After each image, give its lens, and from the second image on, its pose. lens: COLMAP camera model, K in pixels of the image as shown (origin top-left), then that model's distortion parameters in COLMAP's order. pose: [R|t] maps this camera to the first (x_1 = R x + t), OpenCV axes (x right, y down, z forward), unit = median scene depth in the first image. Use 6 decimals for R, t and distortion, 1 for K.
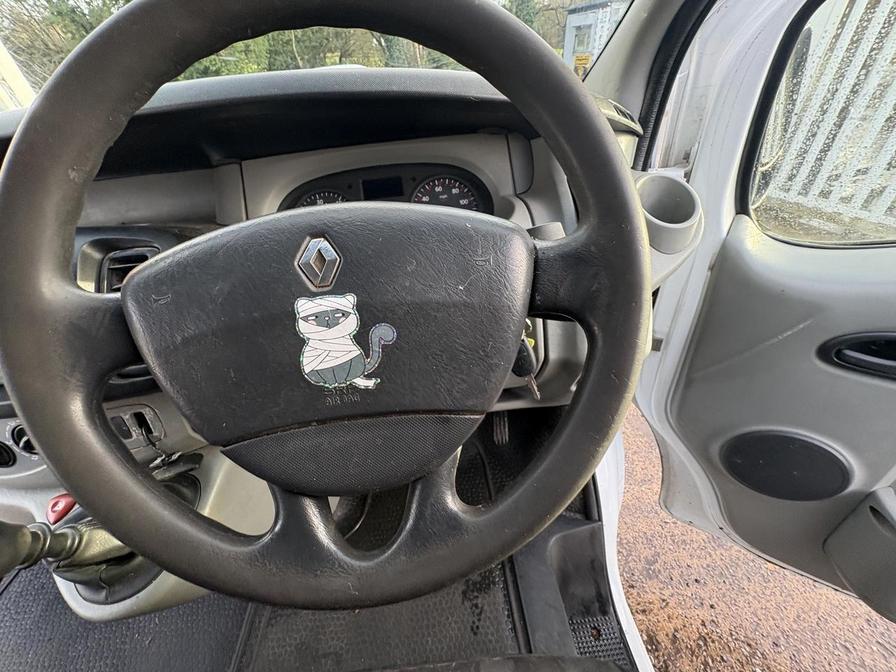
lens RADIAL K [[356.9, 0, 446.0], [0, 356.9, 337.3], [0, 0, 1]] dist [-0.000199, 0.000114]
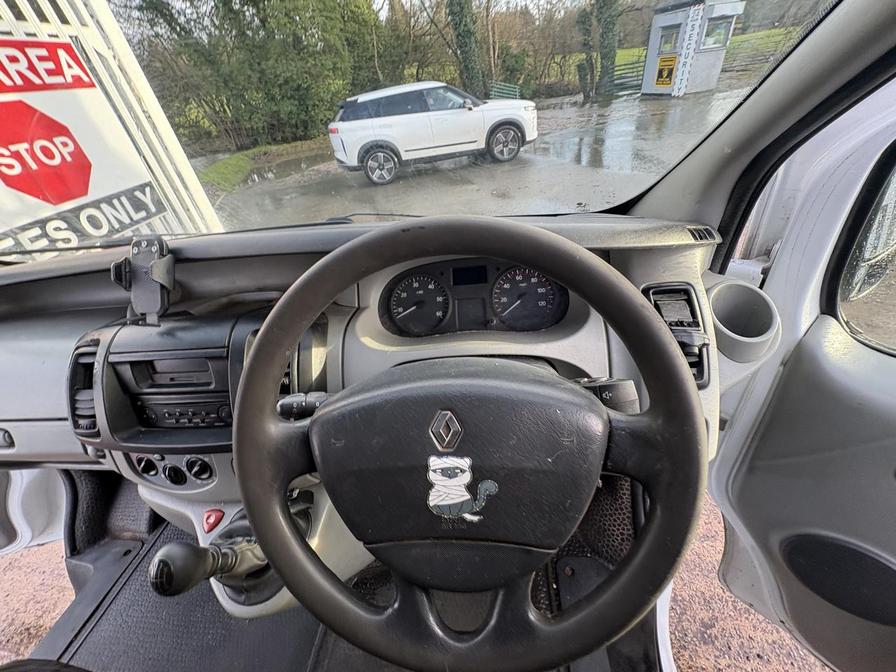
lens RADIAL K [[356.9, 0, 443.5], [0, 356.9, 332.6], [0, 0, 1]] dist [-0.000199, 0.000114]
pose [[0.985430, 0.070111, -0.154959, -0.088051], [-0.071302, 0.997452, -0.002139, -0.293161], [0.154414, 0.013157, 0.987919, -0.192810]]
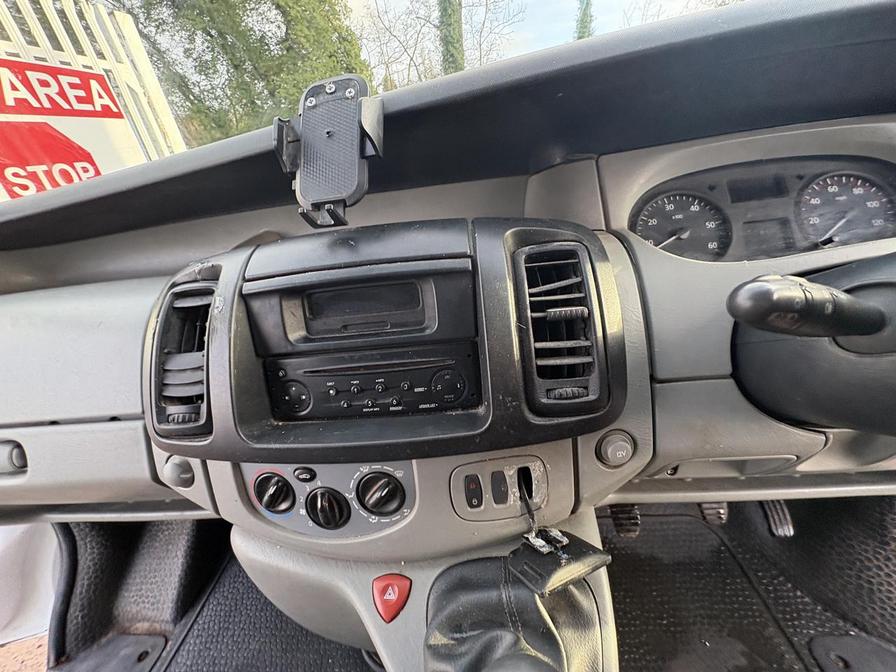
lens RADIAL K [[356.9, 0, 438.8], [0, 356.9, 333.2], [0, 0, 1]] dist [-0.000199, 0.000114]
pose [[0.989840, 0.031789, -0.138586, -0.971017], [-0.052557, 0.987457, -0.148883, 0.062947], [0.132115, 0.154654, 0.979095, 0.246053]]
